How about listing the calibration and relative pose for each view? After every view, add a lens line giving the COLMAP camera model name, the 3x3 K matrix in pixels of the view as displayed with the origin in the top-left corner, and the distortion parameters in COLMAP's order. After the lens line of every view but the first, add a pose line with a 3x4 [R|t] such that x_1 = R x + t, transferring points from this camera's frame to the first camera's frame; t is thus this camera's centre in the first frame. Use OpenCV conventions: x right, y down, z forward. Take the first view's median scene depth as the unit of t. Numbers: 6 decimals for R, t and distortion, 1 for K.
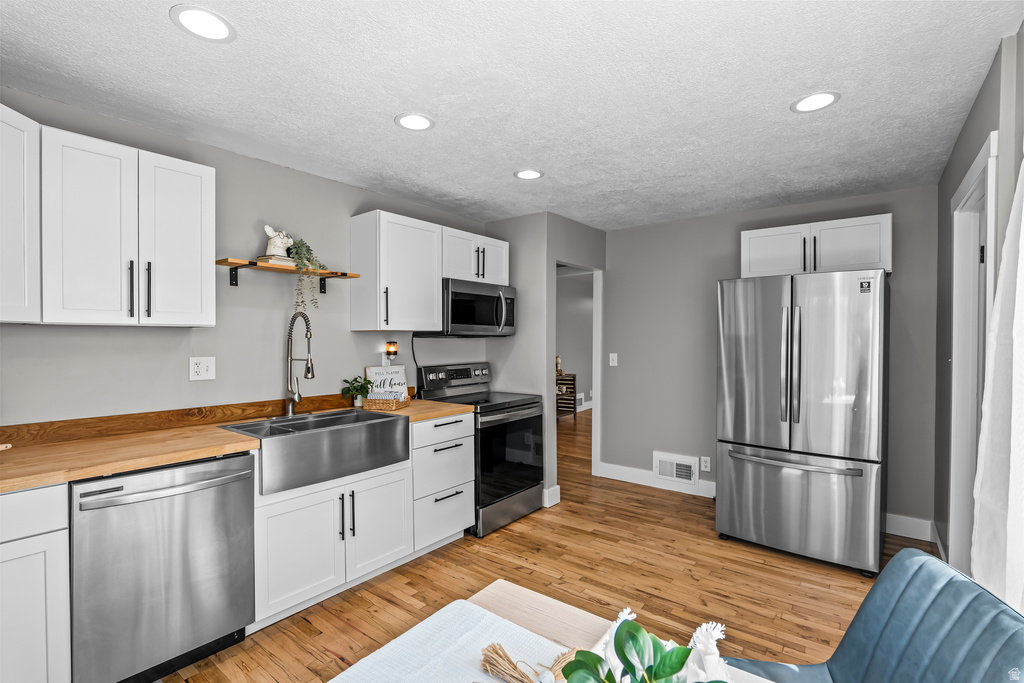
lens RADIAL K [[471.5, 0, 512.0], [0, 471.5, 341.5], [0, 0, 1]] dist [-0.018461, 0.001050]
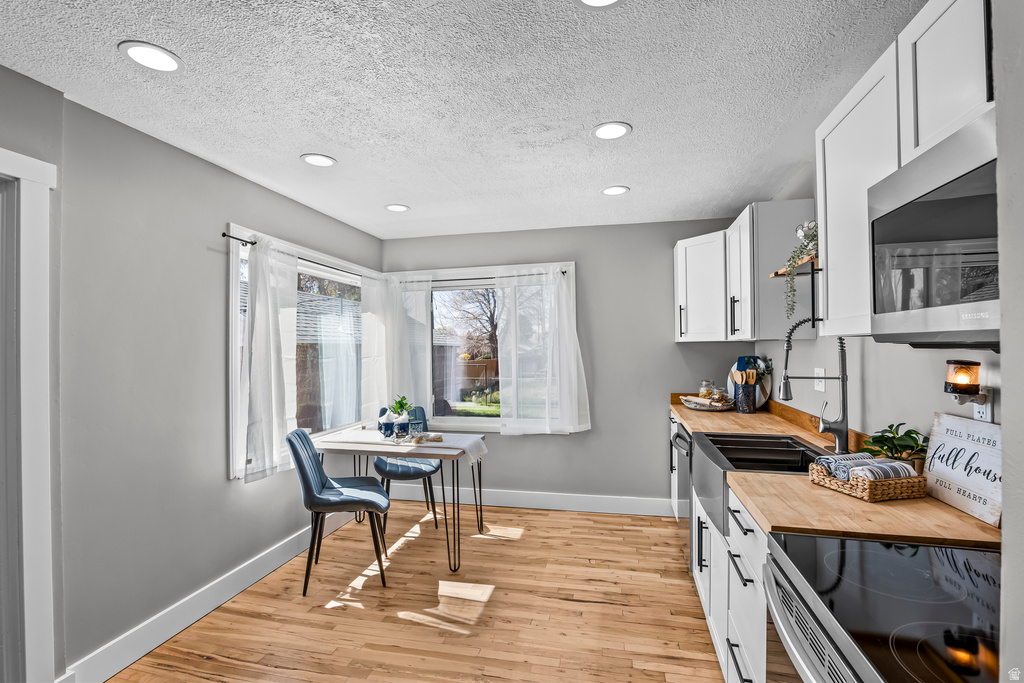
lens RADIAL K [[471.5, 0, 512.0], [0, 471.5, 341.5], [0, 0, 1]] dist [-0.018461, 0.001050]
pose [[-0.907101, 0.002252, -0.420908, 0.265687], [0.005072, 0.999972, -0.005580, -0.015798], [0.420883, -0.007196, -0.907086, 1.207148]]
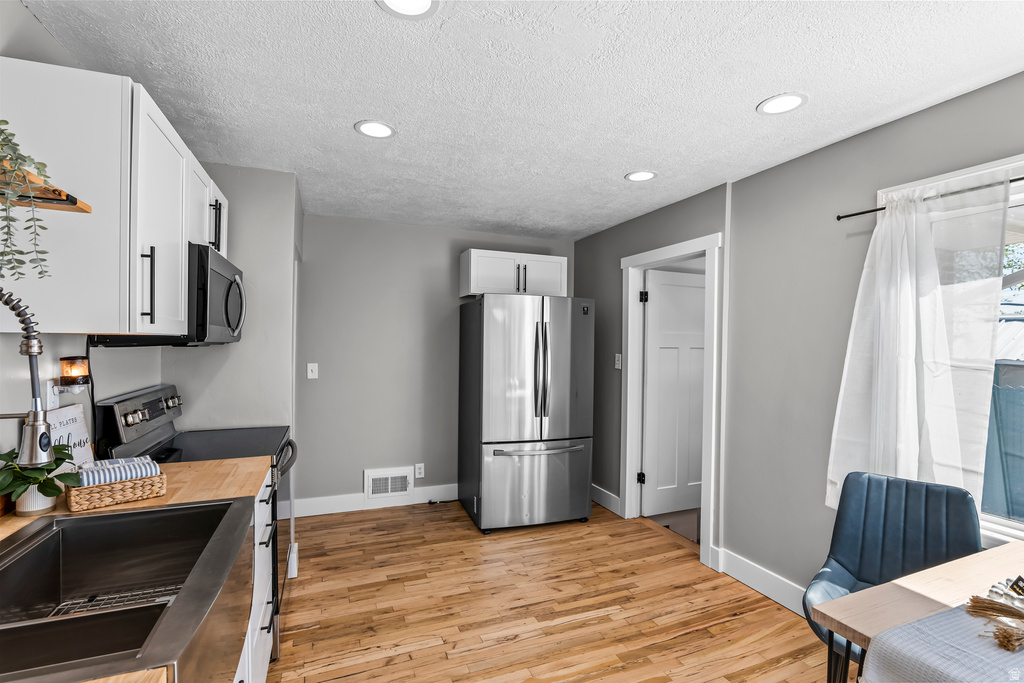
lens RADIAL K [[471.5, 0, 512.0], [0, 471.5, 341.5], [0, 0, 1]] dist [-0.018461, 0.001050]
pose [[0.508998, 0.006995, 0.860739, -0.437284], [-0.004050, 0.999975, -0.005732, -0.013705], [-0.860758, -0.000568, 0.509014, 0.386585]]
